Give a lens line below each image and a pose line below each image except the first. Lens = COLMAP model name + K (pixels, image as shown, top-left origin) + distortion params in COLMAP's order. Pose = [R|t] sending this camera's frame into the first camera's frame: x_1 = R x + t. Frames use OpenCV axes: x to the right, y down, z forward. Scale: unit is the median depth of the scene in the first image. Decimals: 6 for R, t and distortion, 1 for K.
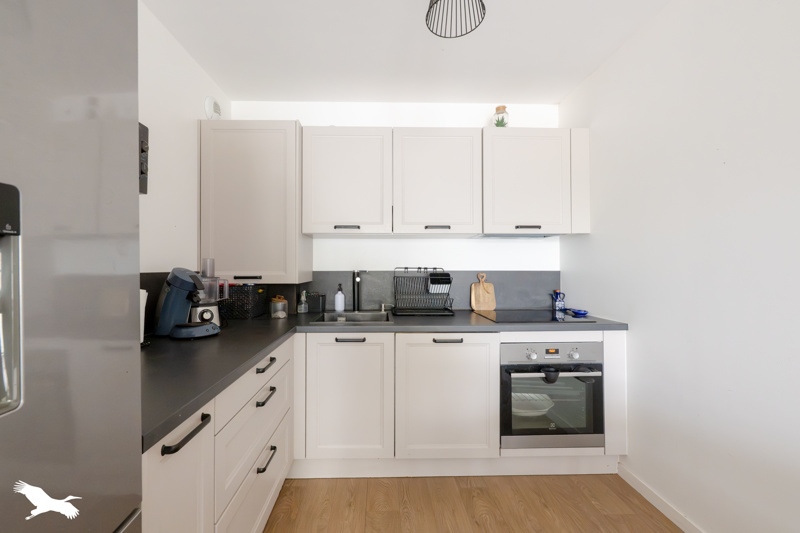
lens RADIAL K [[320.9, 0, 397.7], [0, 320.9, 267.2], [0, 0, 1]] dist [0.000442, -0.000030]
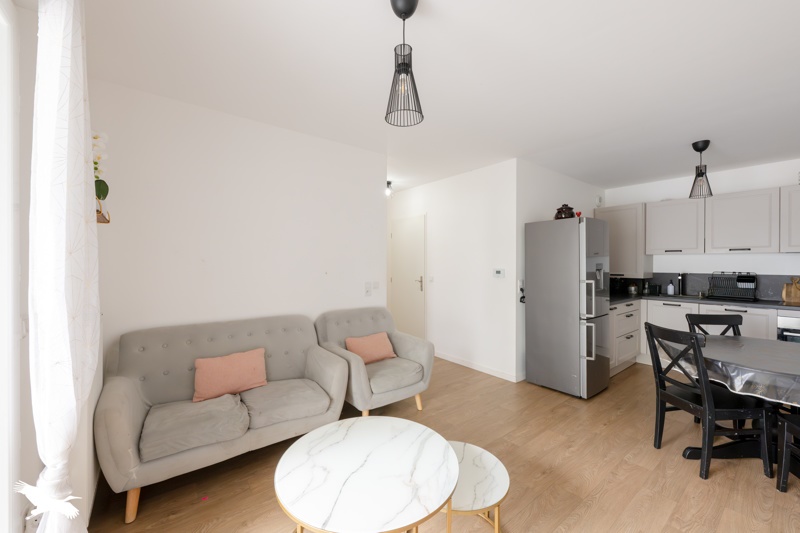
lens RADIAL K [[320.9, 0, 400.0], [0, 320.9, 263.6], [0, 0, 1]] dist [0.000442, -0.000030]
pose [[0.578480, 0.003718, -0.815688, 0.444888], [0.002101, 0.999979, 0.006049, -0.057646], [0.815694, -0.005213, 0.578460, -1.394953]]
